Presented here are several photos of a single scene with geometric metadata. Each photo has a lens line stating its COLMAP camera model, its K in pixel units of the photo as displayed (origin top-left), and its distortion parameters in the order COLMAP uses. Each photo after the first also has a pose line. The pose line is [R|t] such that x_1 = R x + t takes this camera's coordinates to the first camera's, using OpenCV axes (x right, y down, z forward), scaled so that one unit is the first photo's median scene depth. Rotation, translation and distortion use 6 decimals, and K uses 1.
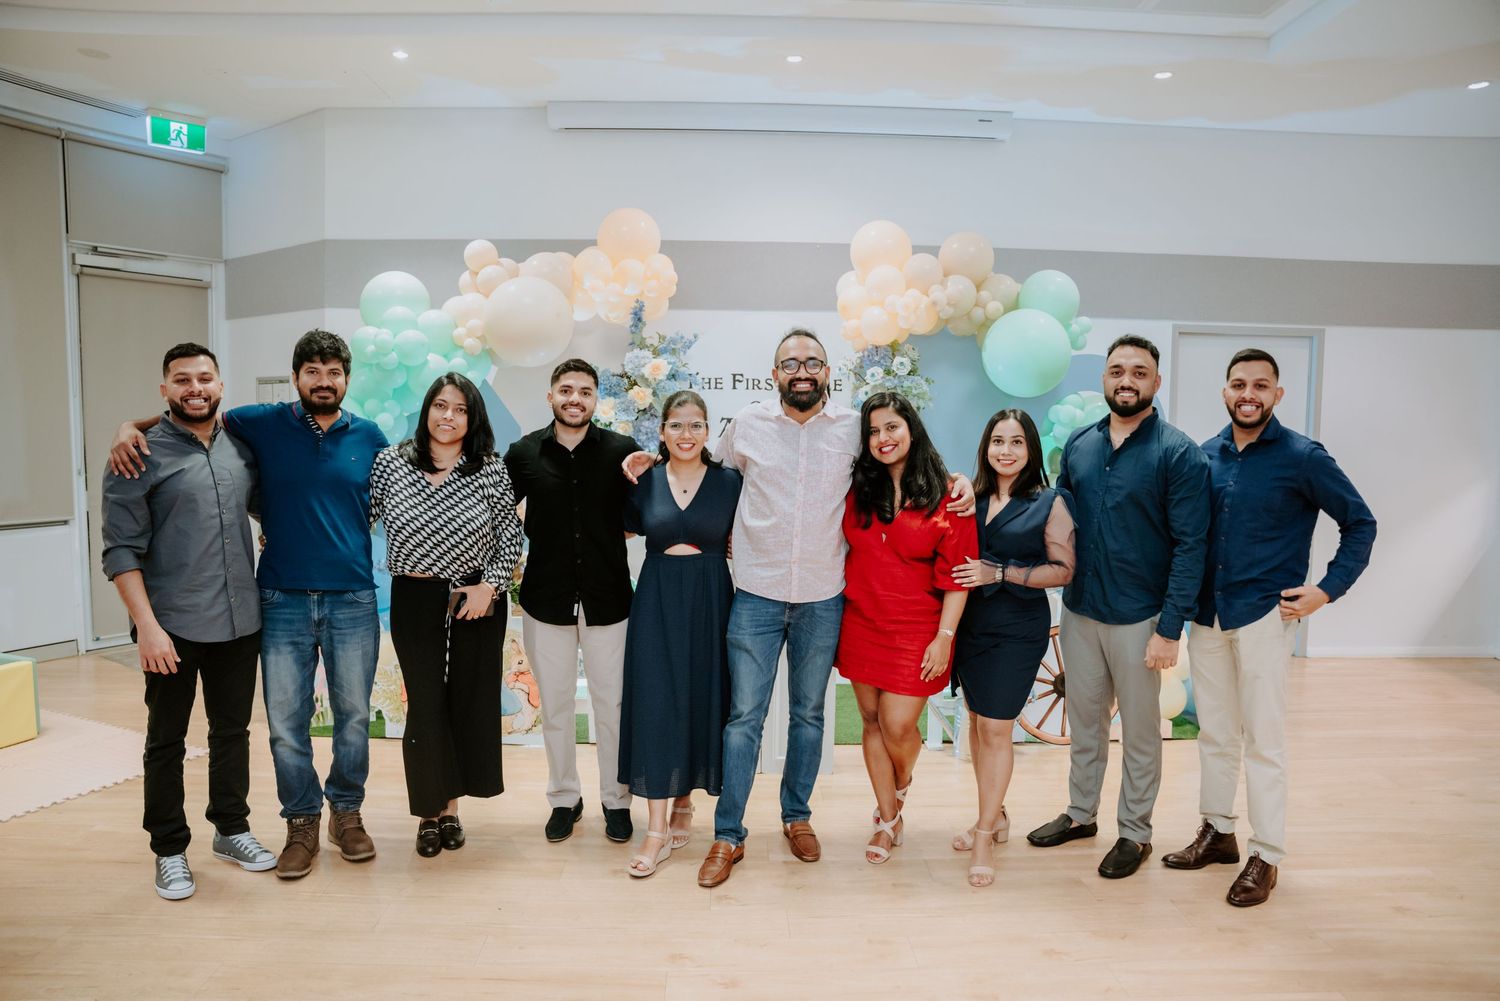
lens RADIAL K [[1168.4, 0, 750.0], [0, 1168.4, 500.5], [0, 0, 1]] dist [-0.334918, 0.003180]
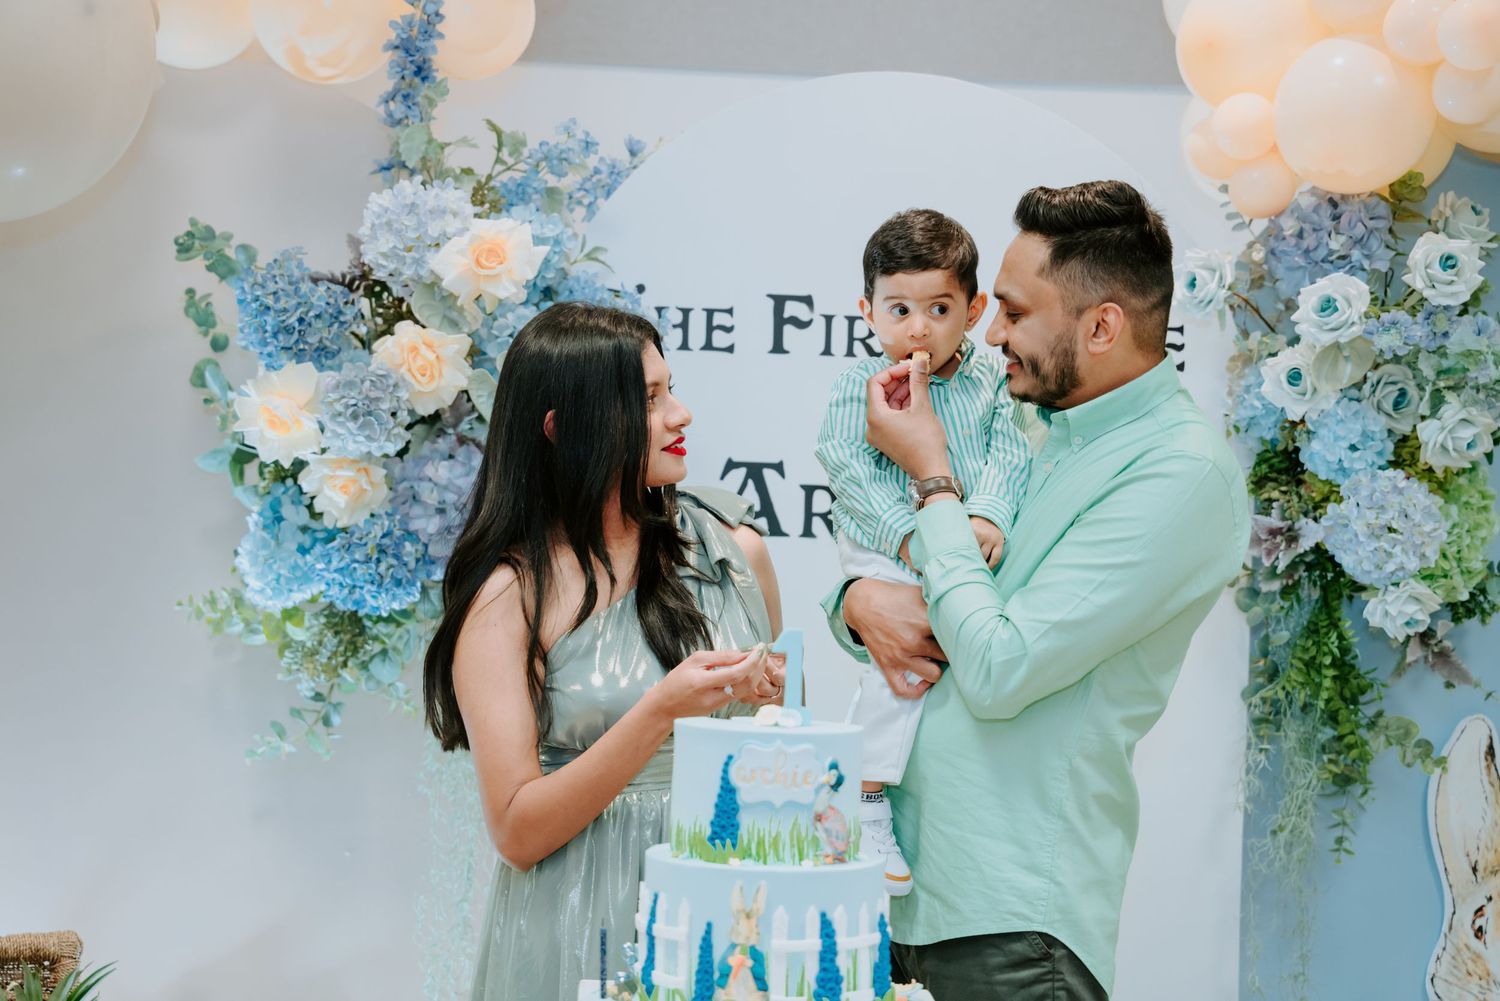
lens RADIAL K [[2770.3, 0, 743.0], [0, 2770.3, 461.3], [0, 0, 1]] dist [0.199677, 0.178560]
pose [[0.998899, 0.026059, 0.039002, -0.046467], [-0.022424, 0.995607, -0.090909, -0.014211], [-0.041200, 0.089934, 0.995095, 0.387387]]
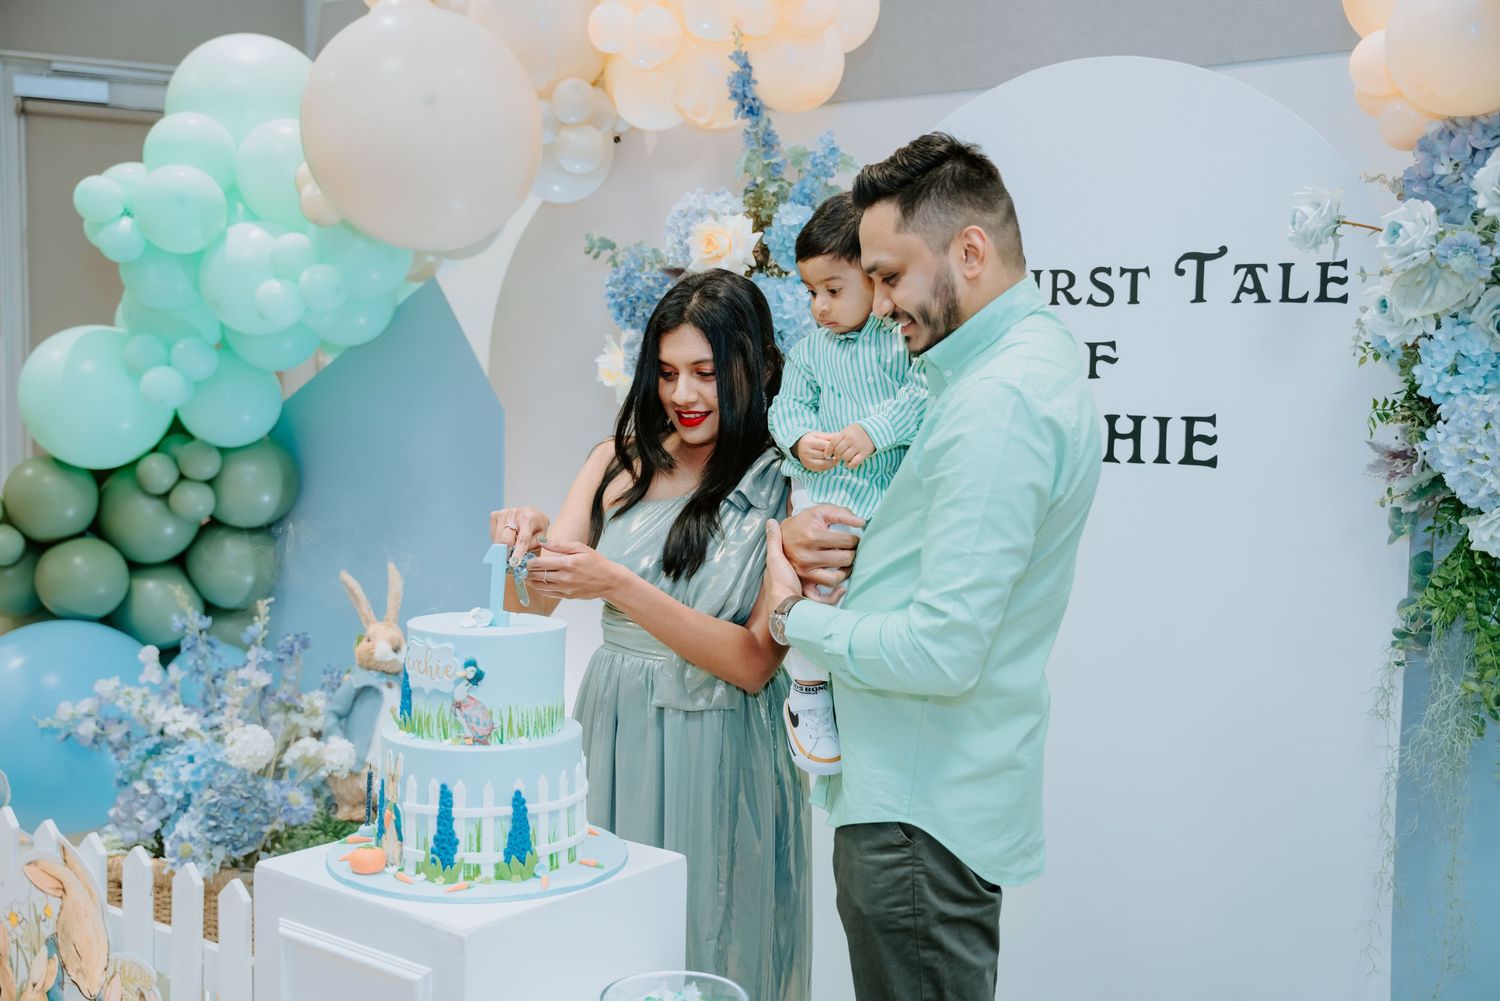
lens RADIAL K [[1672.7, 0, 750.0], [0, 1672.7, 500.5], [0, 0, 1]] dist [-0.145258, 0.336789]
pose [[0.775439, 0.045425, -0.629786, 0.220715], [-0.058464, 0.998289, 0.000019, -0.039661], [0.628710, 0.036805, 0.776768, 0.623373]]
